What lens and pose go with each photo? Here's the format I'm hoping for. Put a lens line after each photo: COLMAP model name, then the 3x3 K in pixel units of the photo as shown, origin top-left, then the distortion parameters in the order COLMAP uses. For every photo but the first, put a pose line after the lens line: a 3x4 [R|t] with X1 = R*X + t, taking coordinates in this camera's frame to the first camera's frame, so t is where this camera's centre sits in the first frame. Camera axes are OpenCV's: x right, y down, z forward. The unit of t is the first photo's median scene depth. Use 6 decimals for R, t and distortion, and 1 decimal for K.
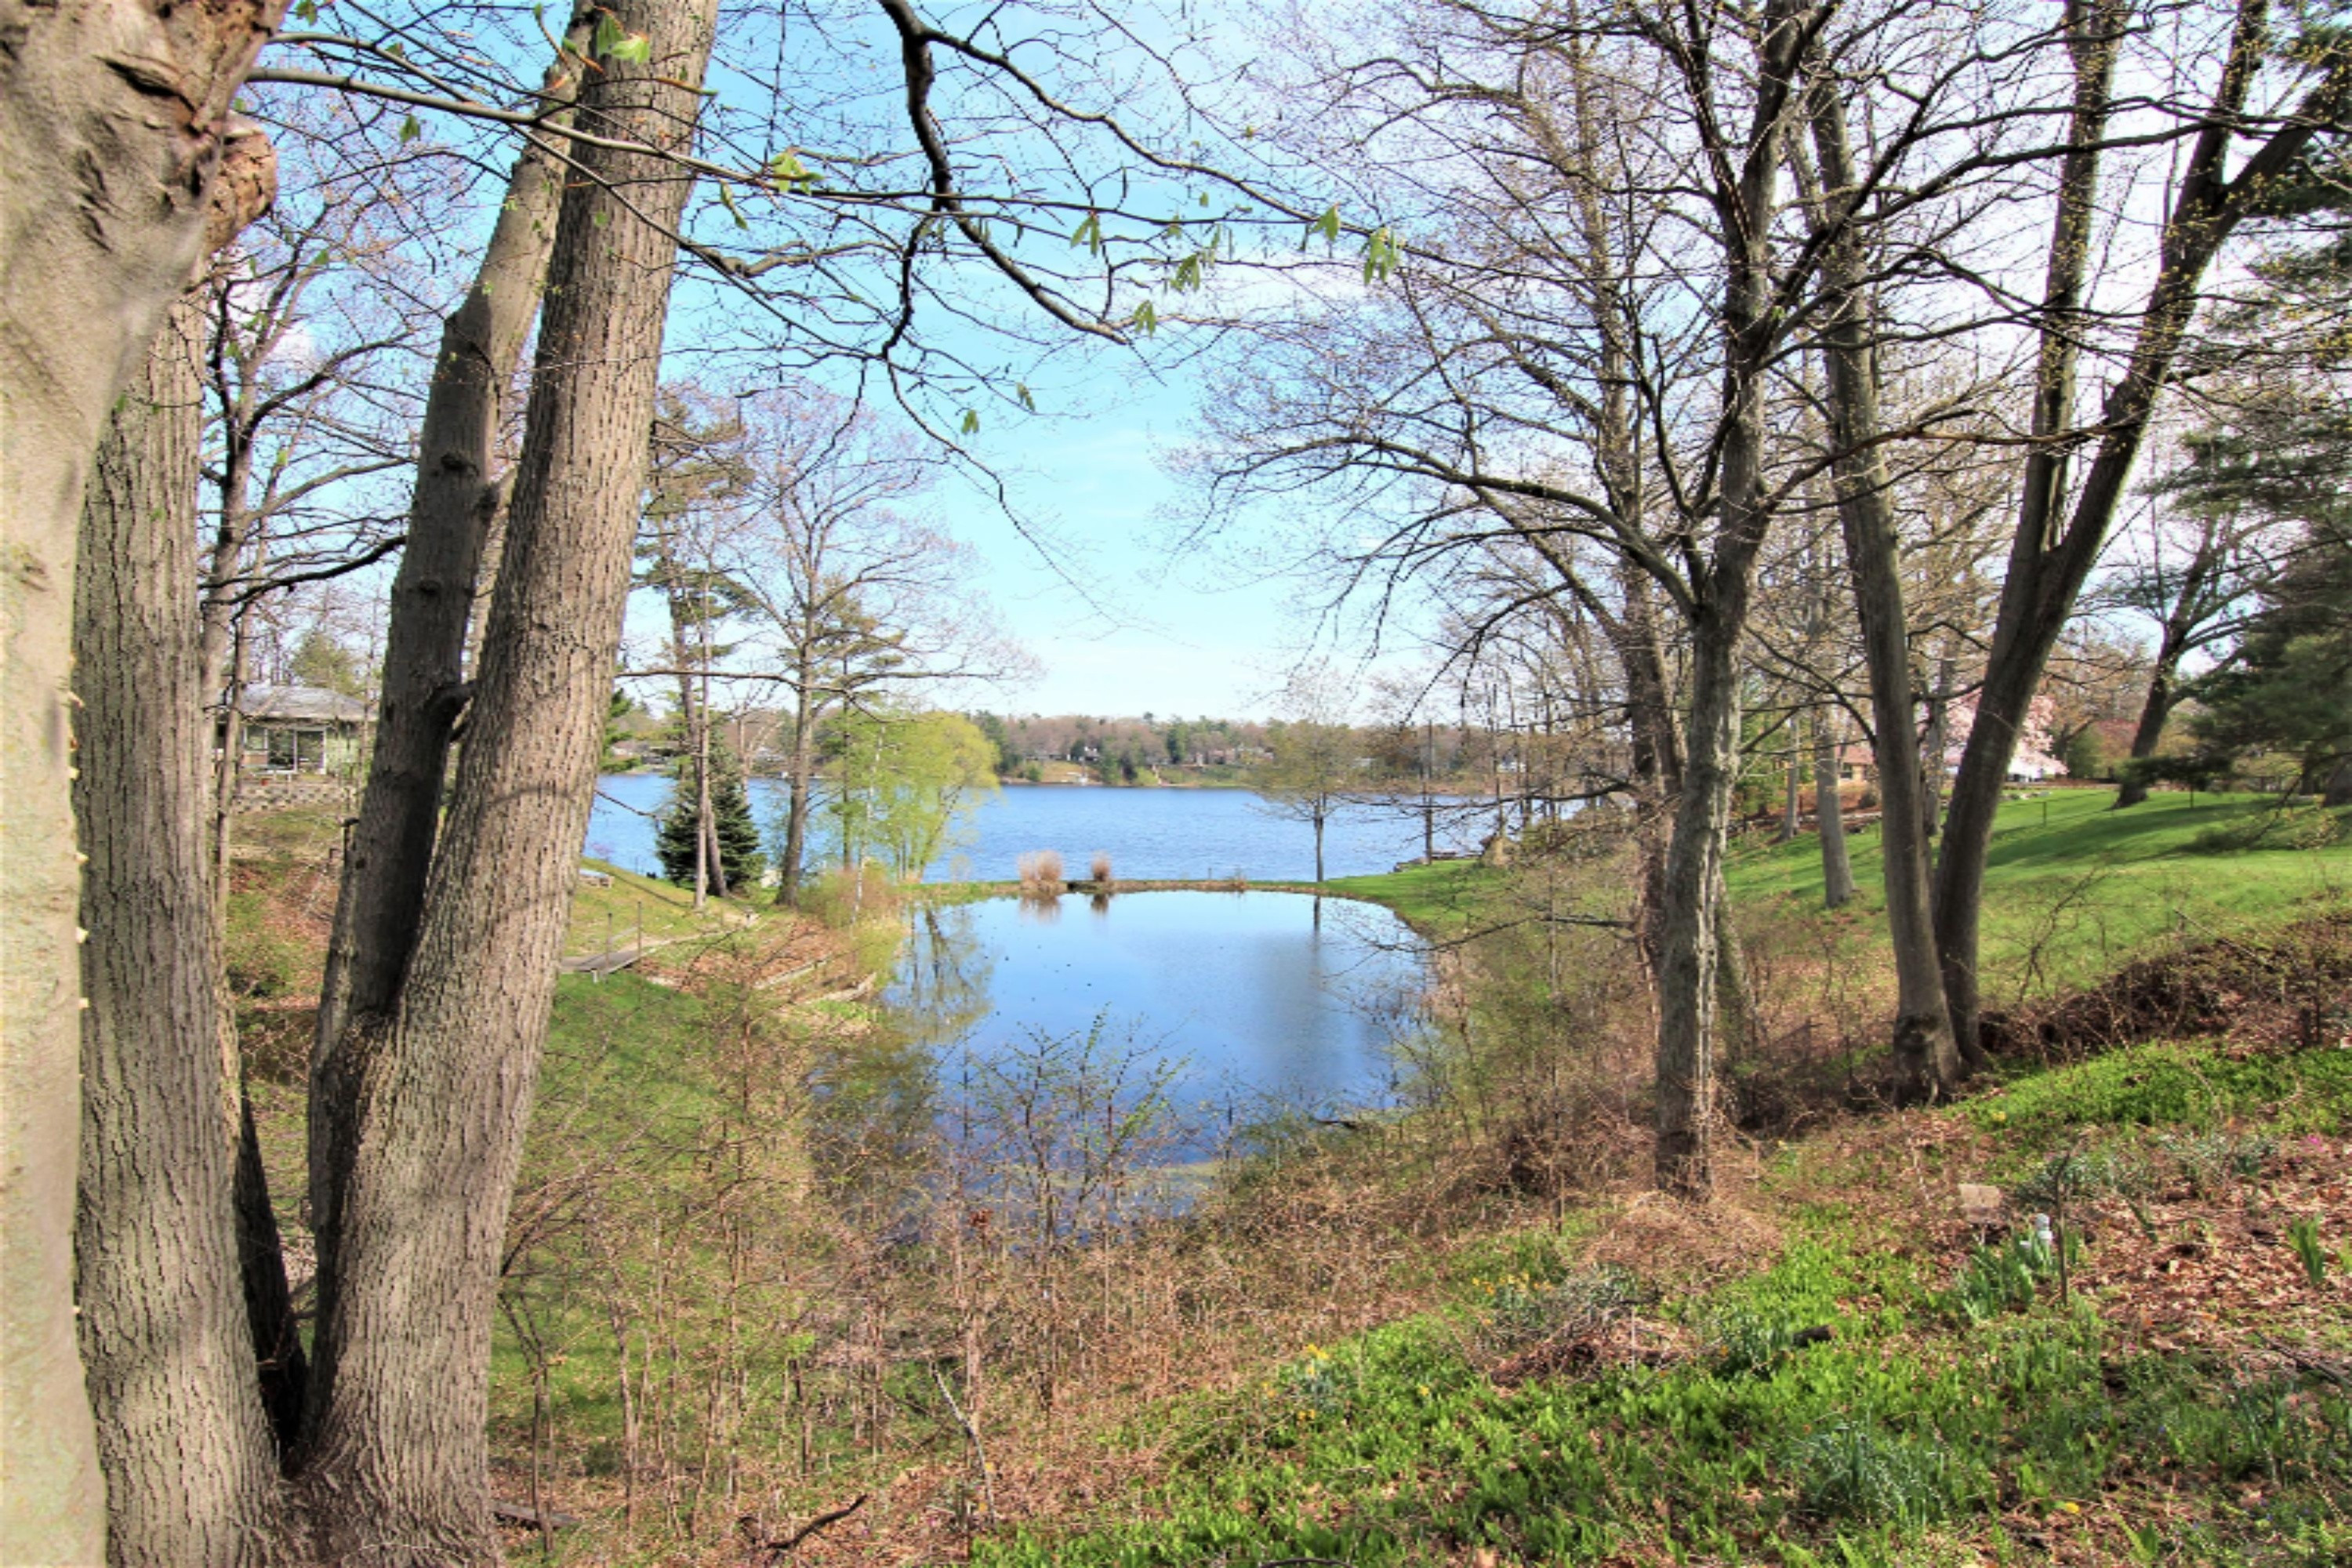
lens RADIAL K [[1200.3, 0, 1173.7], [0, 1200.3, 787.7], [0, 0, 1]] dist [-0.011294, -0.008879]
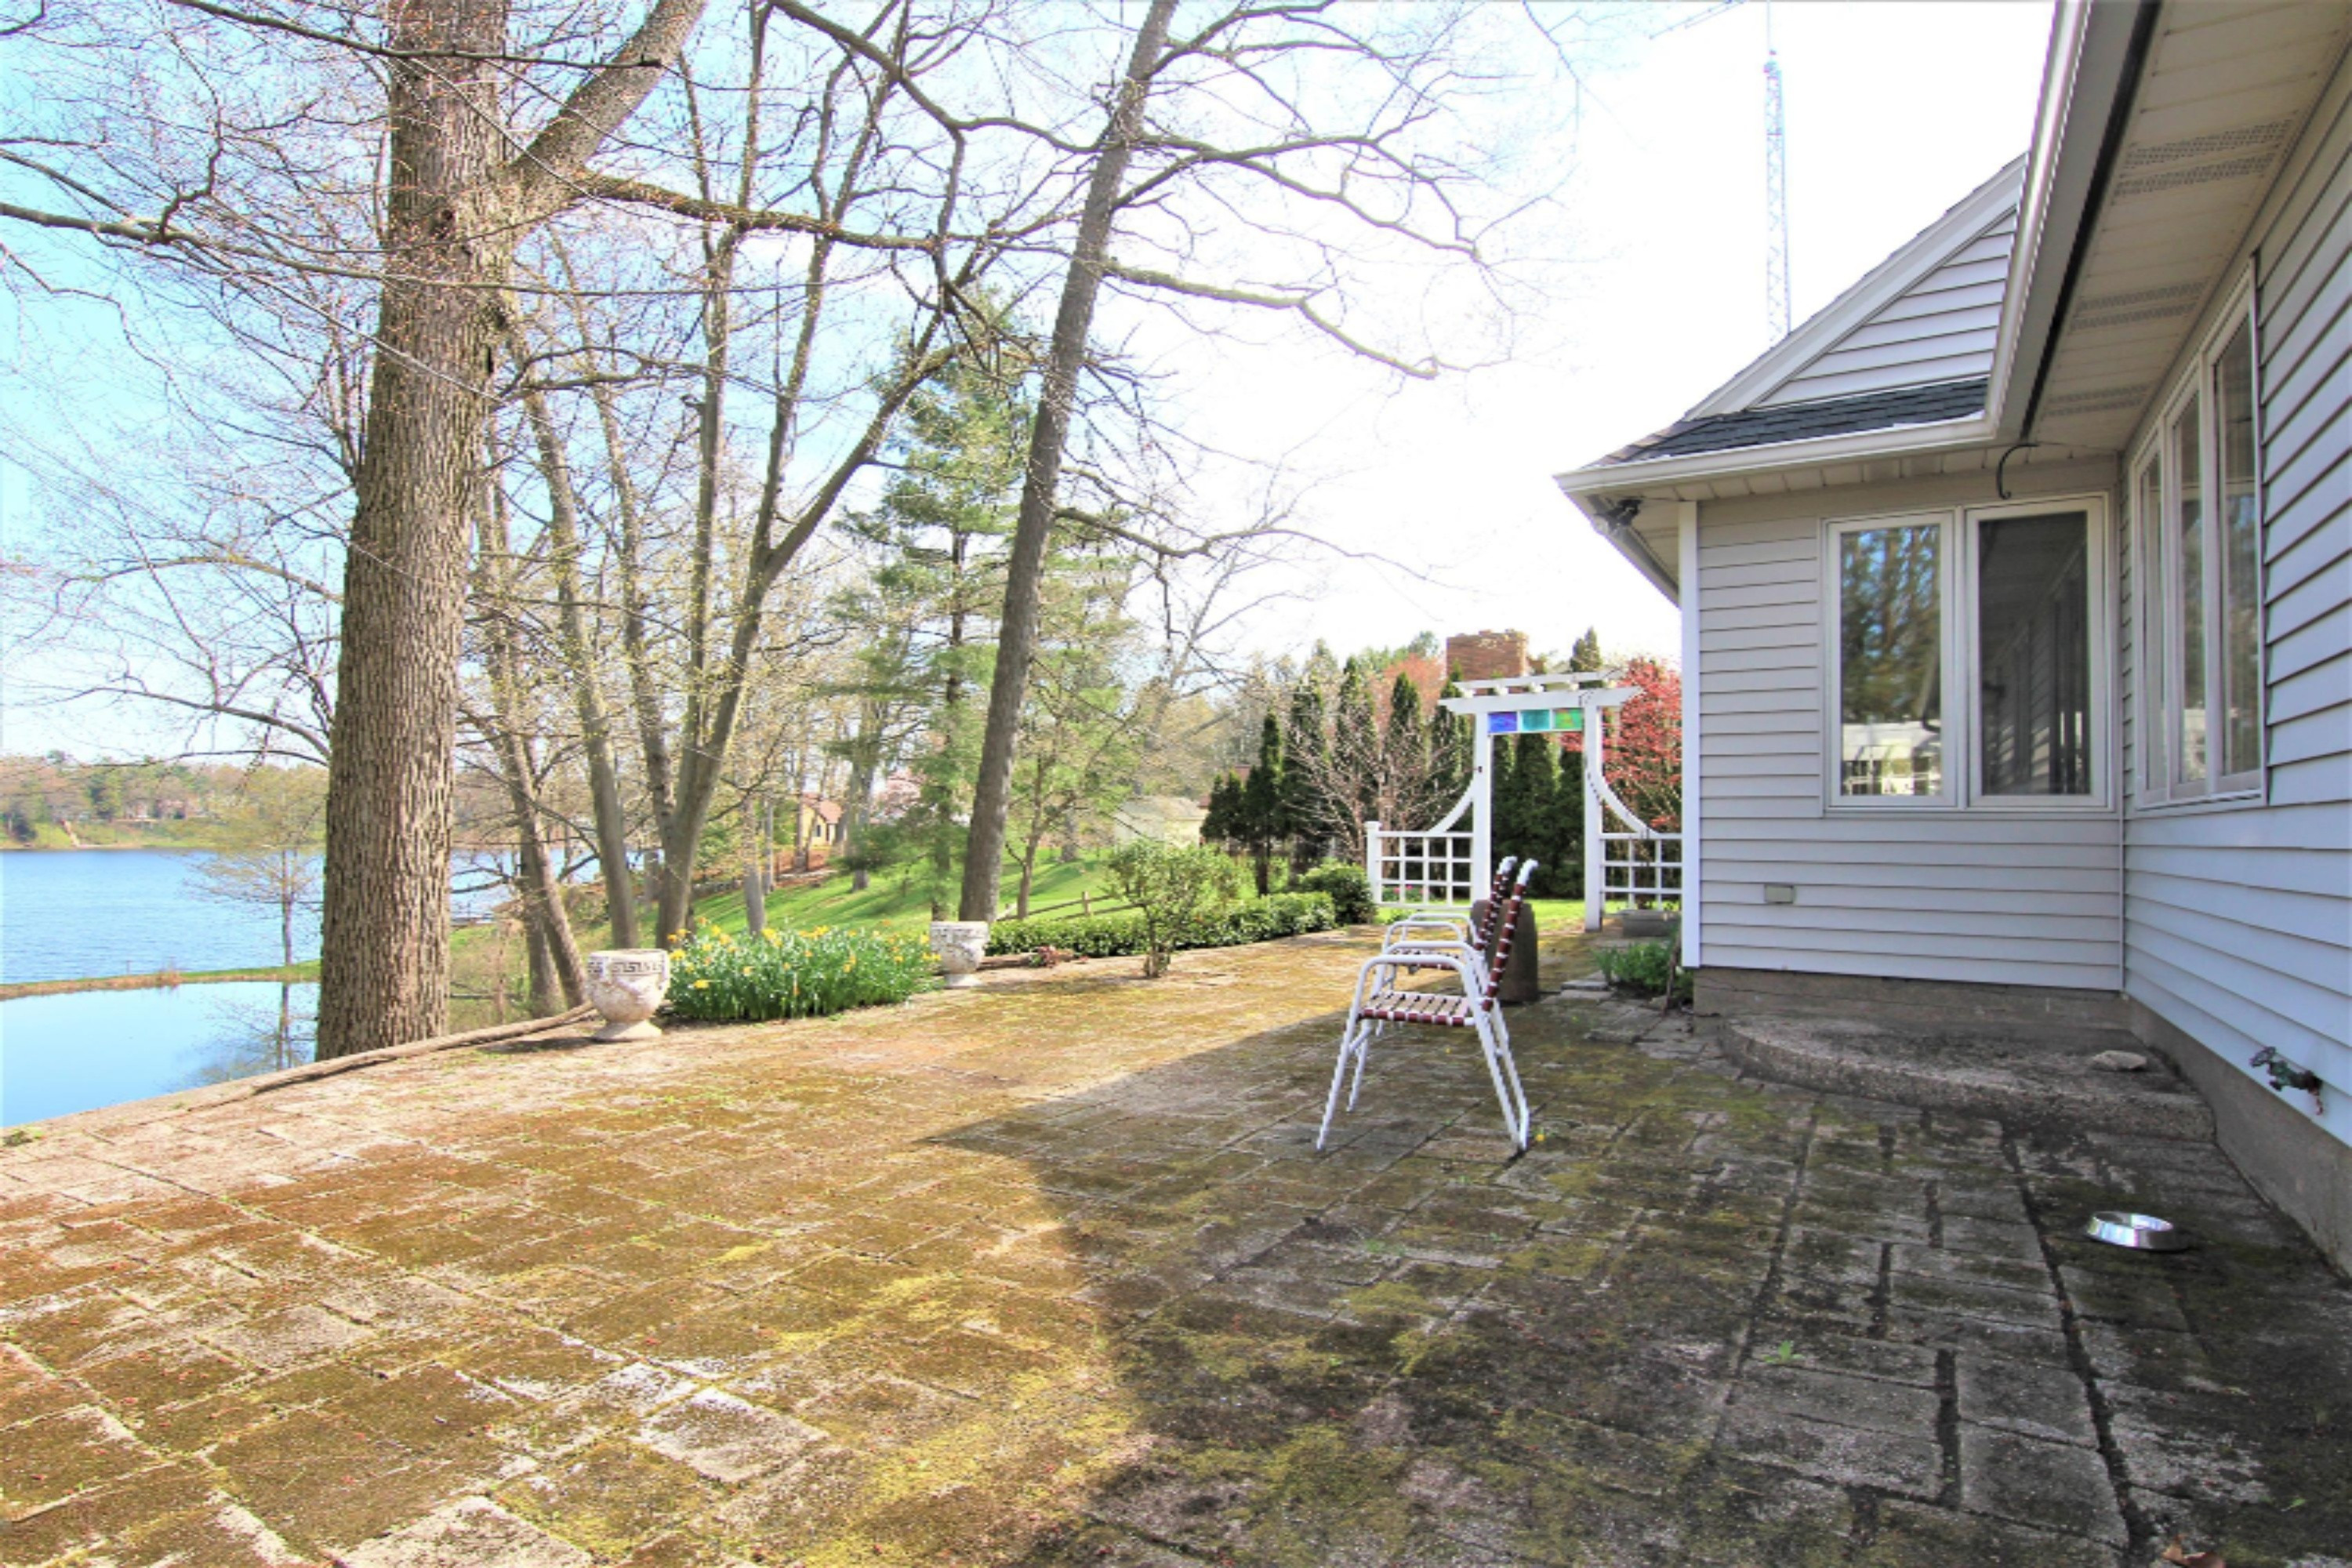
lens RADIAL K [[1208.8, 0, 1177.5], [0, 1208.8, 799.4], [0, 0, 1]] dist [-0.022850, -0.001658]
pose [[0.742138, -0.000583, 0.670247, 0.021986], [0.020154, 0.999567, -0.021446, -0.013802], [-0.669944, 0.029424, 0.741828, -0.108890]]
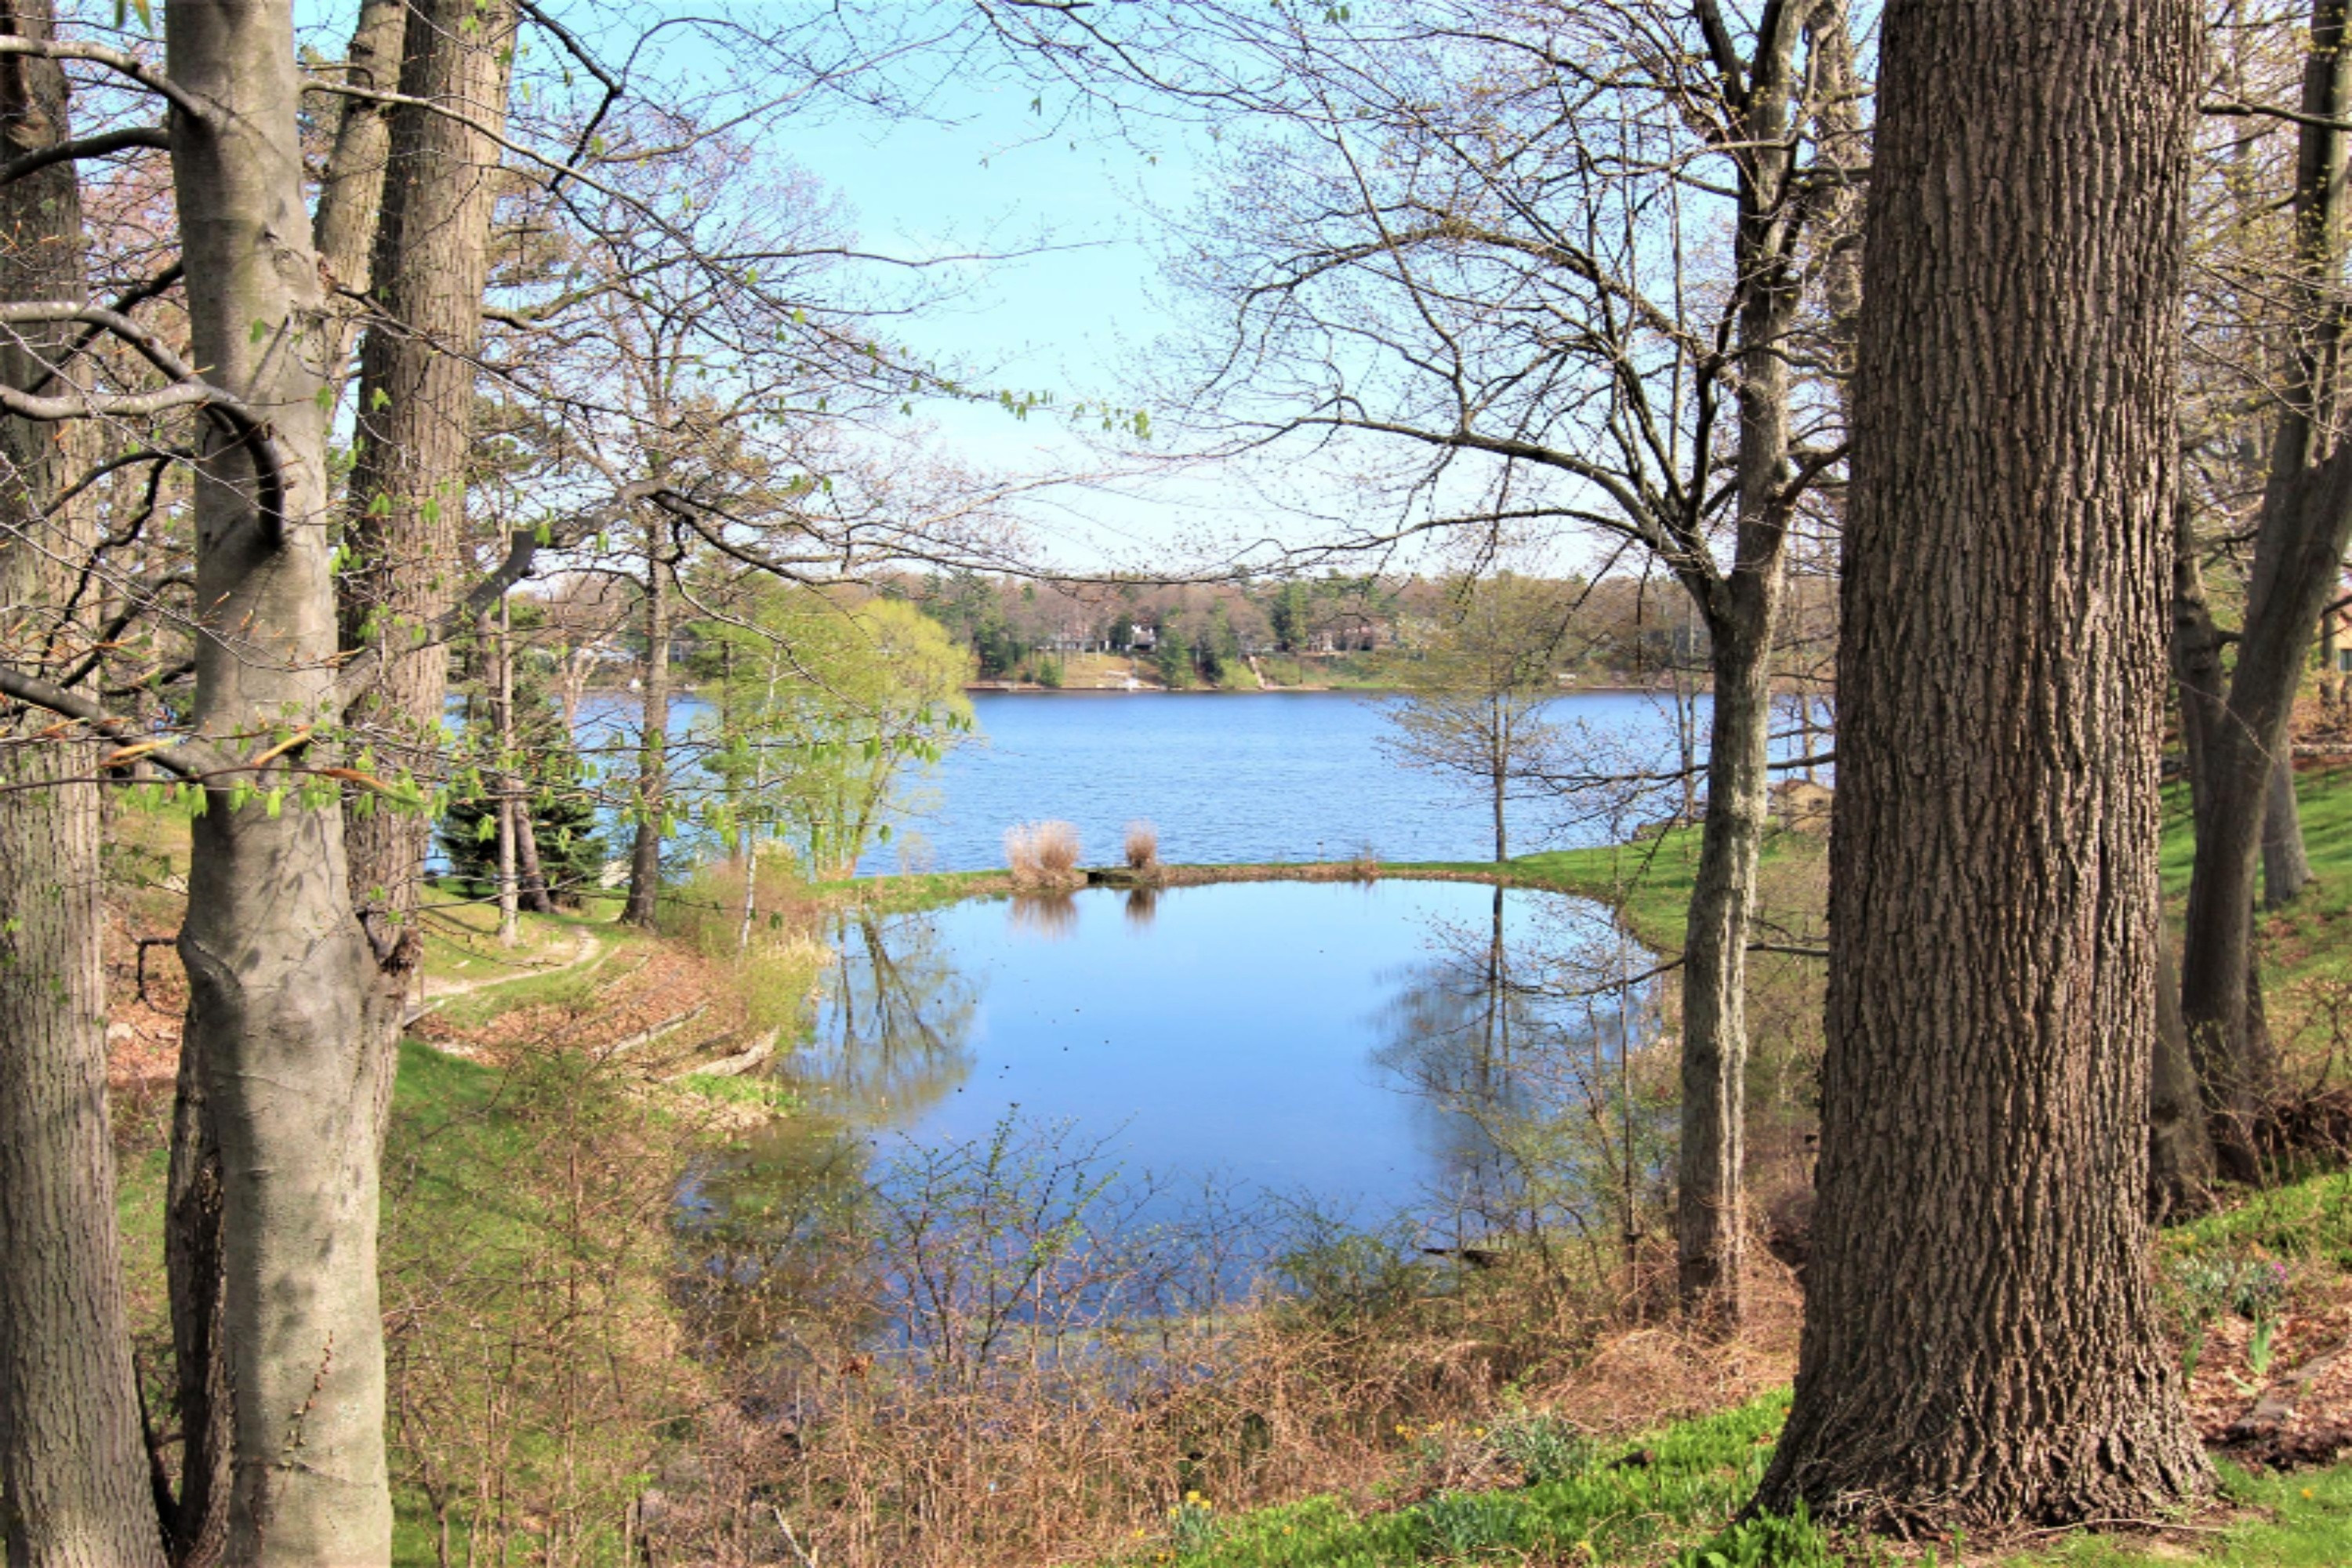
lens RADIAL K [[2043.9, 0, 1177.1], [0, 2043.9, 778.6], [0, 0, 1]] dist [0.001778, 0.003490]
pose [[0.998178, -0.020151, -0.056879, 0.019379], [0.022616, 0.998818, 0.043029, -0.013711], [0.055944, -0.044237, 0.997453, -0.050563]]
